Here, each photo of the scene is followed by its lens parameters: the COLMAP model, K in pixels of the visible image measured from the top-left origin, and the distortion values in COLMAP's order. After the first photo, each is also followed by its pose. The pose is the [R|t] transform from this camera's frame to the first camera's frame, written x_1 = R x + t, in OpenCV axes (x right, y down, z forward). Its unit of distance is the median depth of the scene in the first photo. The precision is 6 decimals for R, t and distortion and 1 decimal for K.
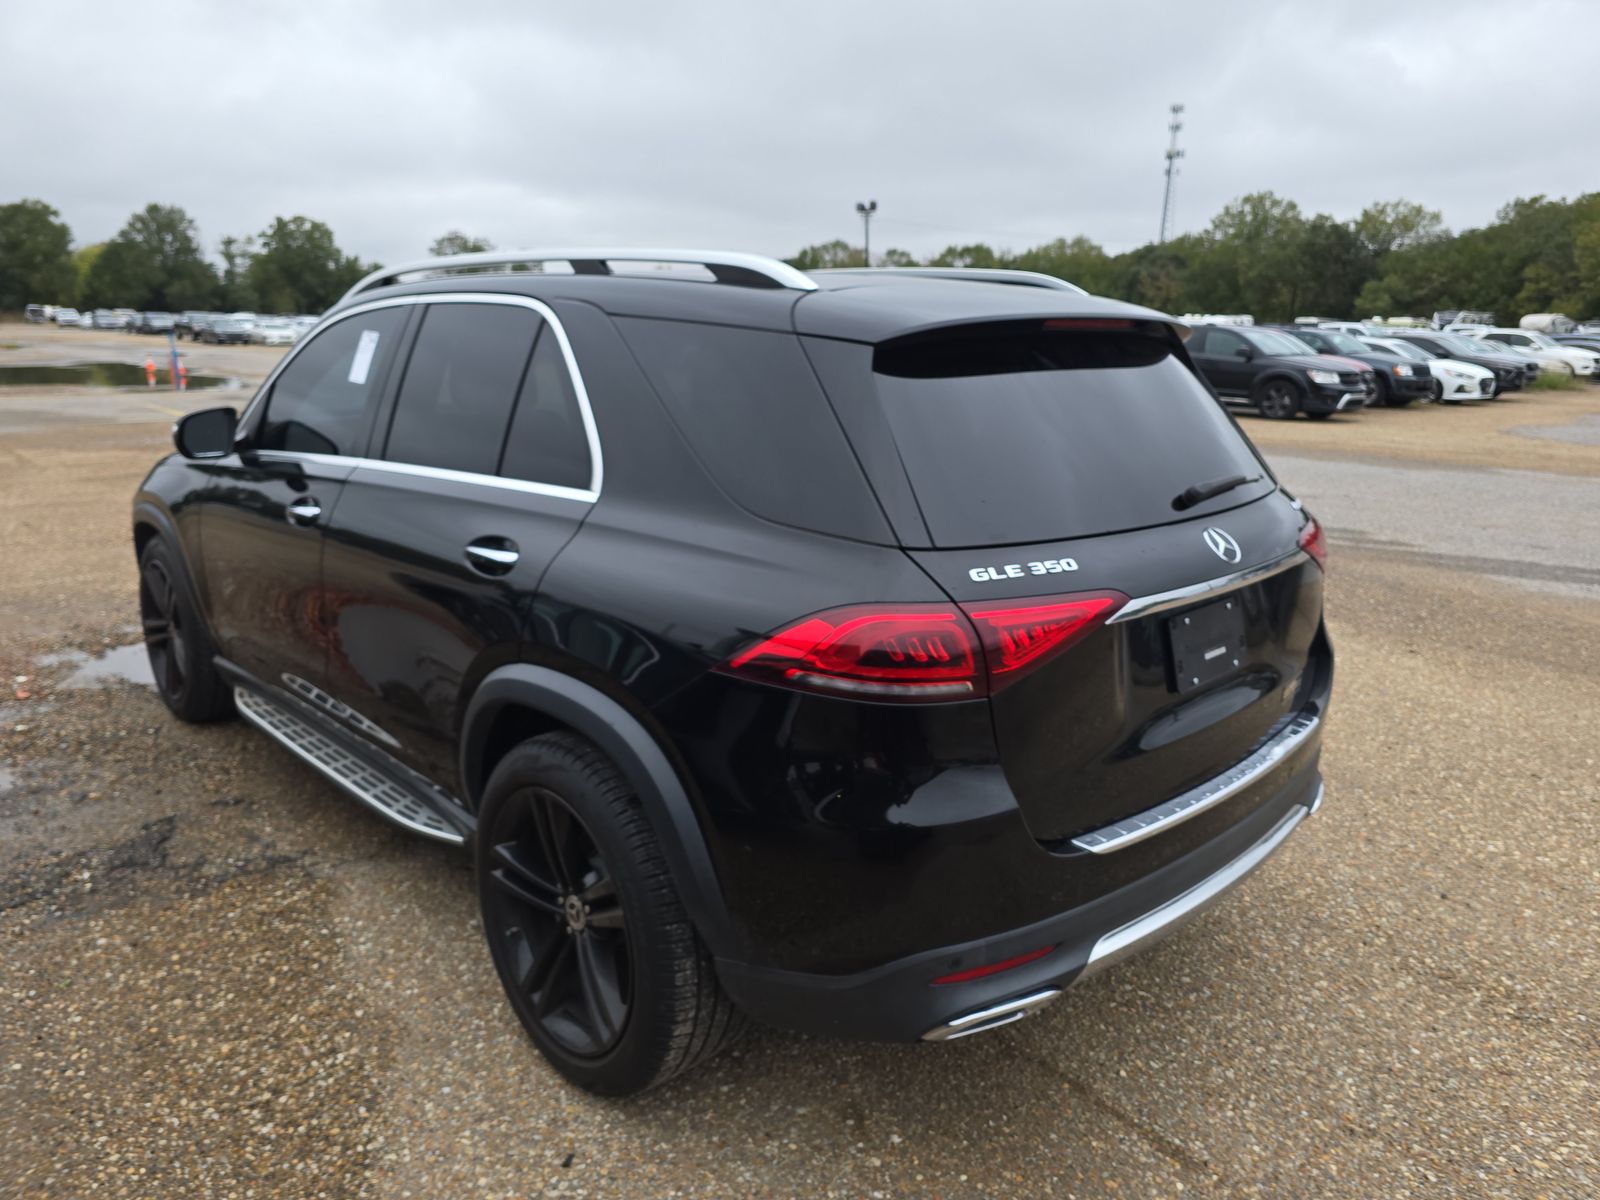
lens RADIAL K [[1090.4, 0, 804.1], [0, 1090.4, 585.9], [0, 0, 1]] dist [0.044107, -0.049043]
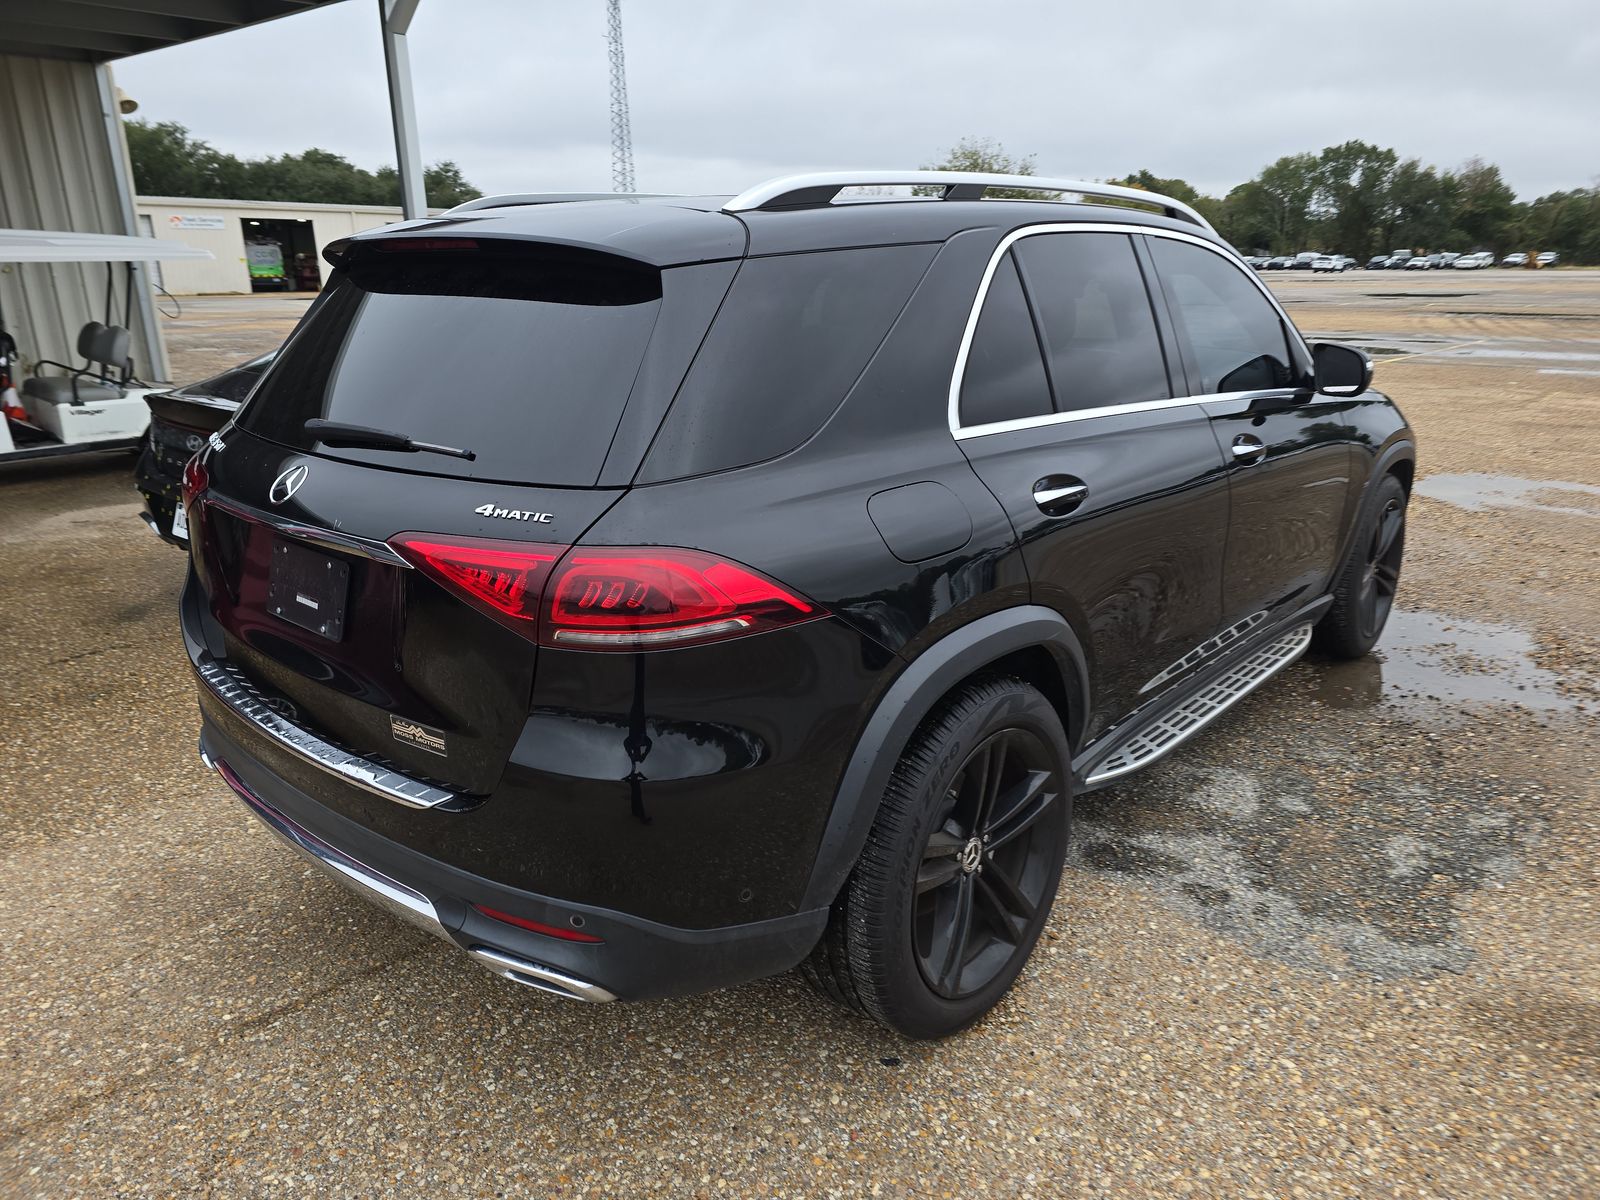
lens RADIAL K [[1065.5, 0, 800.0], [0, 1065.5, 600.0], [0, 0, 1]] dist [0.051179, -0.050167]
pose [[0.070115, 0.279939, -0.957454, 1.185482], [-0.217909, 0.940934, 0.259151, -0.249731], [0.973447, 0.190468, 0.126975, 1.204535]]
